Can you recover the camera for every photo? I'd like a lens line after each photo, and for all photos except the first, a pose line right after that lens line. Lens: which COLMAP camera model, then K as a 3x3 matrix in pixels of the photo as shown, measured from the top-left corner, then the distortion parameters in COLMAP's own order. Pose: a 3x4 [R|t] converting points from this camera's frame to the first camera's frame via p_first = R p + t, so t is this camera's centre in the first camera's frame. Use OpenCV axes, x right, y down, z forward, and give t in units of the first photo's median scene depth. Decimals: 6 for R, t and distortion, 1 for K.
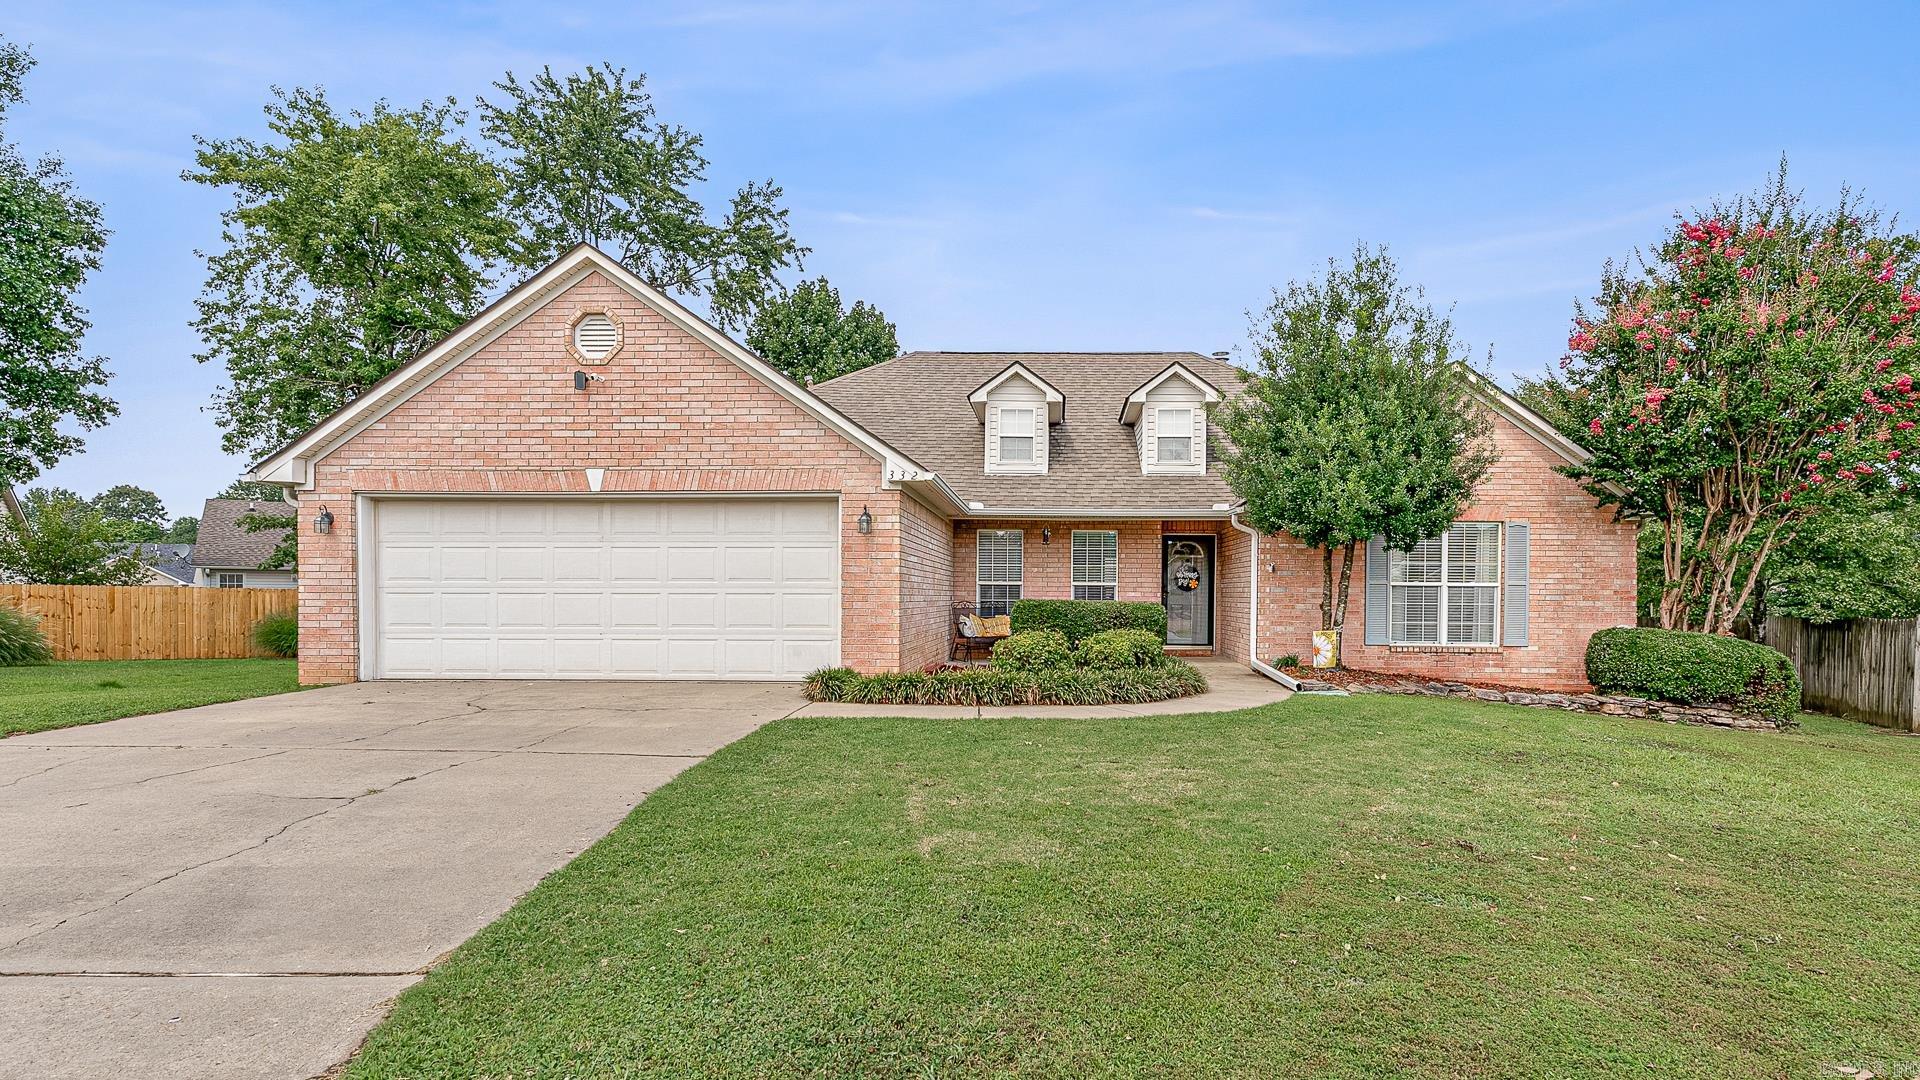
lens RADIAL K [[888.3, 0, 1002.5], [0, 888.3, 590.2], [0, 0, 1]] dist [-0.010502, 0.000258]
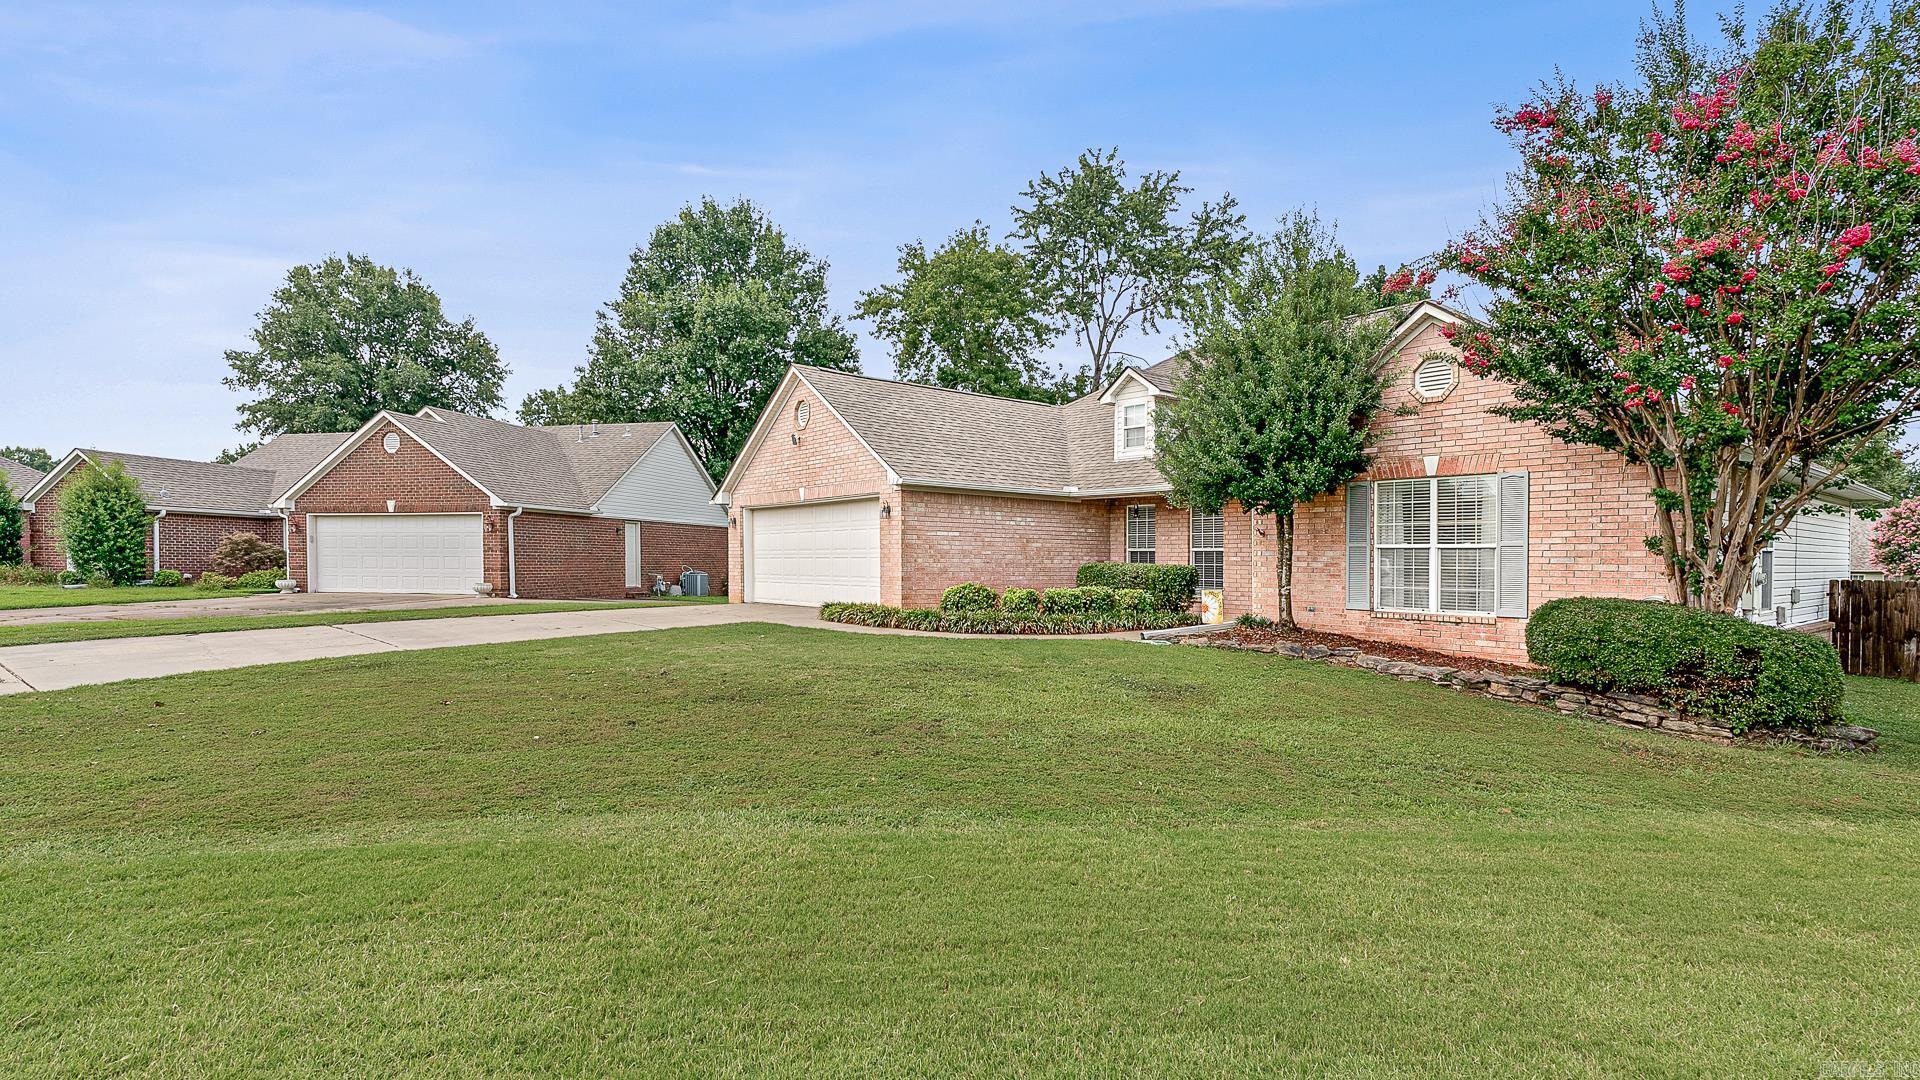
lens RADIAL K [[888.3, 0, 972.2], [0, 888.3, 548.9], [0, 0, 1]] dist [-0.010502, 0.000258]
pose [[0.669154, -0.011299, -0.743038, 0.860526], [-0.001147, 0.999868, -0.016237, 0.011724], [0.743123, 0.011717, 0.669052, 0.042222]]
